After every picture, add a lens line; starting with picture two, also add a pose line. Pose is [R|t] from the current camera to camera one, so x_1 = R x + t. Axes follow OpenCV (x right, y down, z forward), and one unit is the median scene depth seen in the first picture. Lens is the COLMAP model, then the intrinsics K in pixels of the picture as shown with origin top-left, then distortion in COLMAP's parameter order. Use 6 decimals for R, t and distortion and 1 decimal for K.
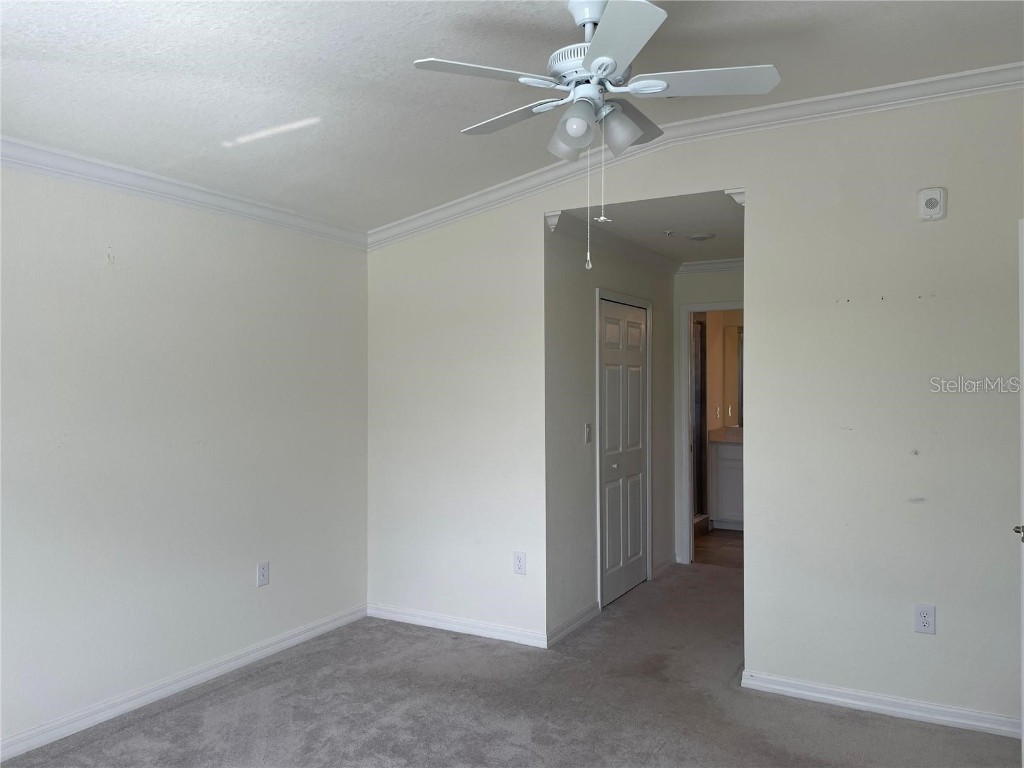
lens RADIAL K [[778.2, 0, 507.0], [0, 778.2, 376.0], [0, 0, 1]] dist [0.089475, -0.108993]
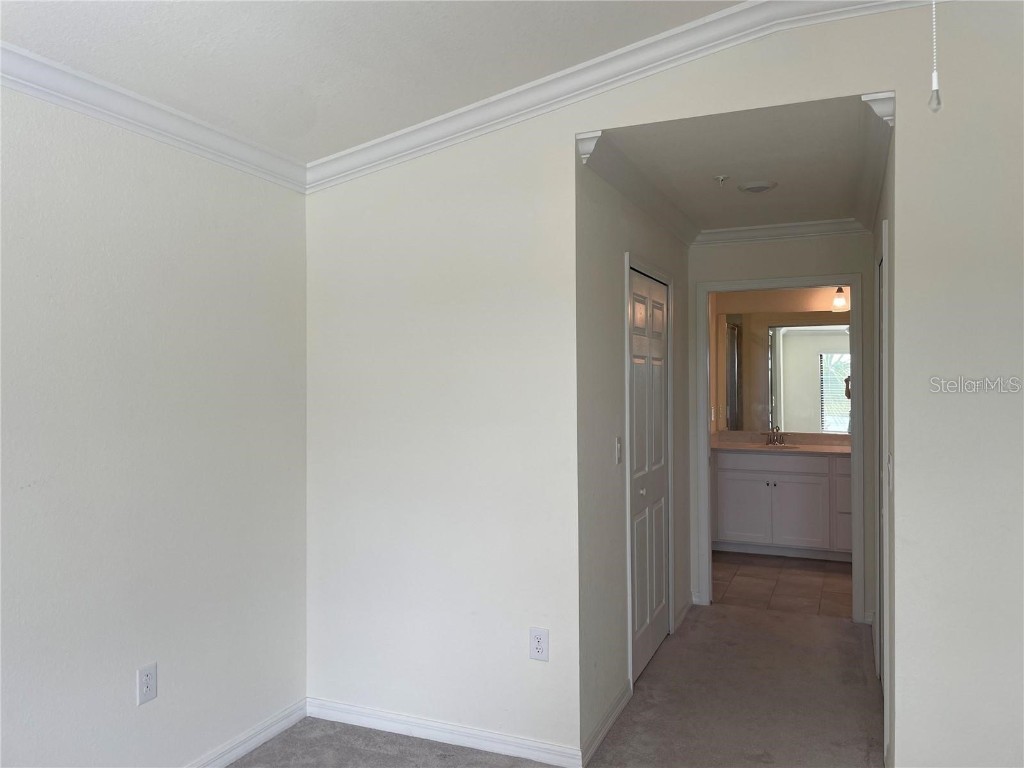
lens RADIAL K [[779.9, 0, 512.7], [0, 779.9, 377.8], [0, 0, 1]] dist [0.099361, -0.118464]
pose [[0.993498, -0.001804, 0.113831, -0.076508], [0.000889, 0.999967, 0.008093, -0.000753], [-0.113842, -0.007939, 0.993467, 0.283288]]
